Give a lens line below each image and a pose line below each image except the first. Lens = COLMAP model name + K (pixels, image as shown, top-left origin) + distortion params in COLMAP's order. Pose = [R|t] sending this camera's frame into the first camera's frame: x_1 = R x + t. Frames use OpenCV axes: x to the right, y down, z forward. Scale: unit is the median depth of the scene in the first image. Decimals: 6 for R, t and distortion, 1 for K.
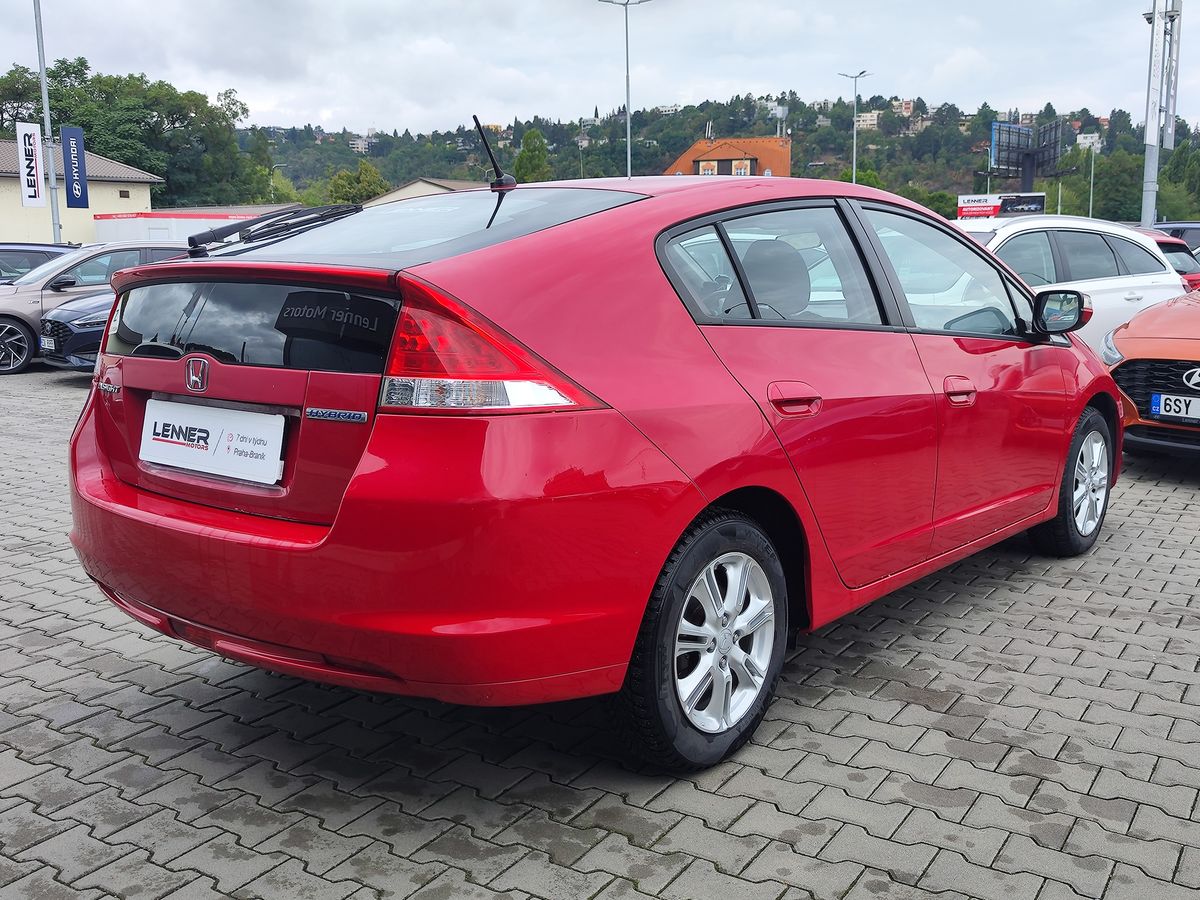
lens RADIAL K [[1178.0, 0, 593.3], [0, 1178.0, 440.3], [0, 0, 1]] dist [0.002276, 0.000000]
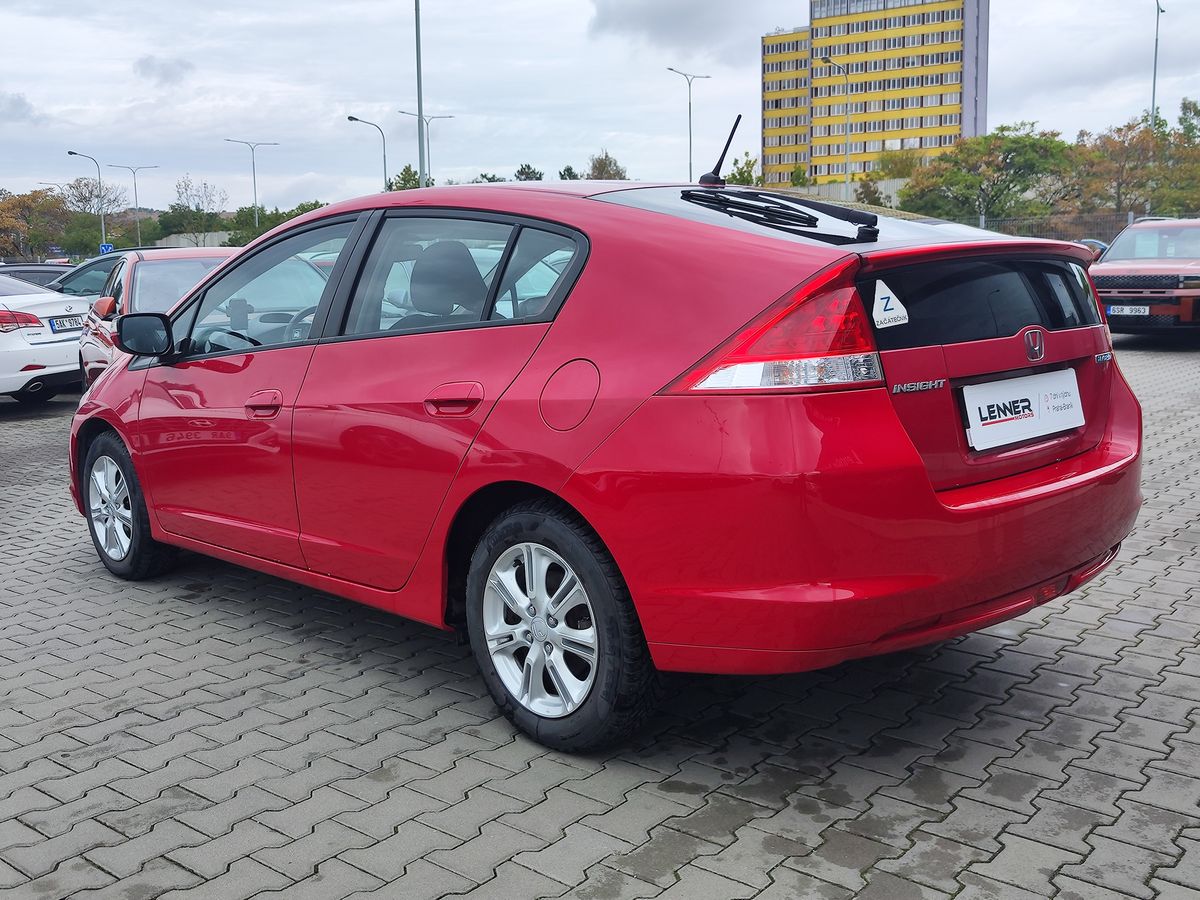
lens RADIAL K [[1178.0, 0, 594.1], [0, 1178.0, 446.4], [0, 0, 1]] dist [0.002276, 0.000000]
pose [[0.098880, -0.130415, 0.986516, -1.006924], [0.176880, 0.977891, 0.111546, -0.108972], [-0.979253, 0.163465, 0.119761, 0.899173]]
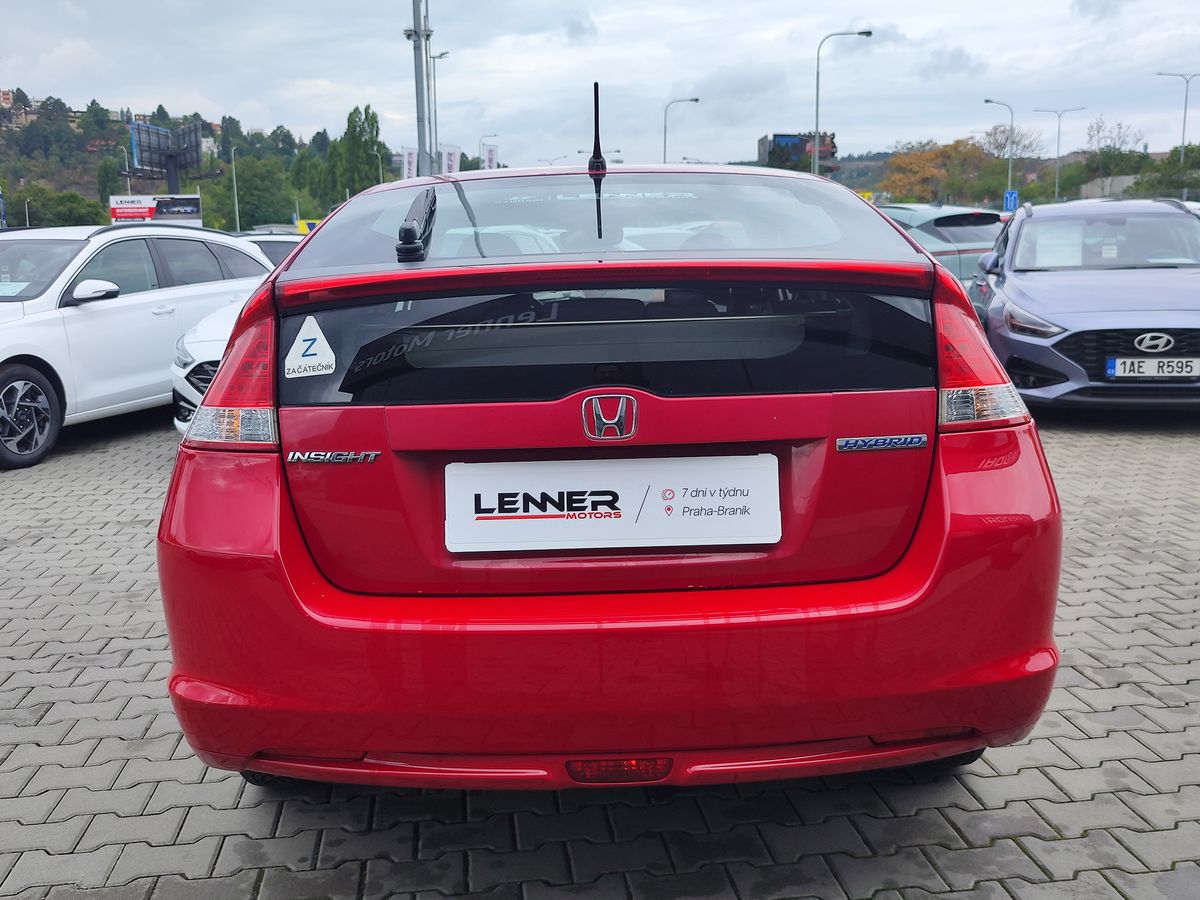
lens RADIAL K [[1178.0, 0, 608.1], [0, 1178.0, 450.9], [0, 0, 1]] dist [0.002276, 0.000000]
pose [[0.749787, -0.117837, 0.651102, -0.571095], [0.113530, 0.992333, 0.048856, -0.049120], [-0.651867, 0.037288, 0.757416, 0.322147]]
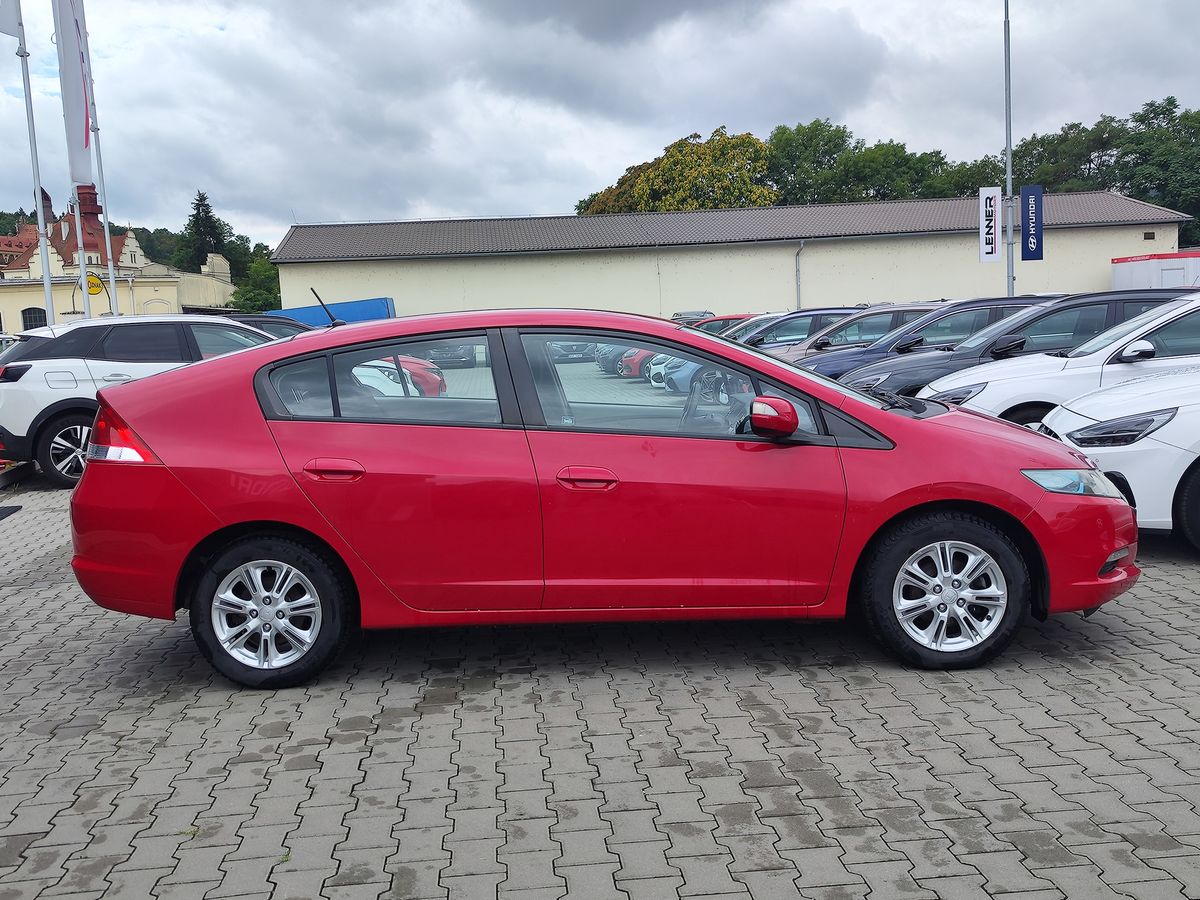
lens RADIAL K [[1178.0, 0, 586.8], [0, 1178.0, 444.0], [0, 0, 1]] dist [0.002276, 0.000000]
pose [[0.618557, 0.062324, -0.783264, 1.252511], [-0.083390, 0.996427, 0.013431, -0.092734], [0.781303, 0.057008, 0.621544, 0.240790]]
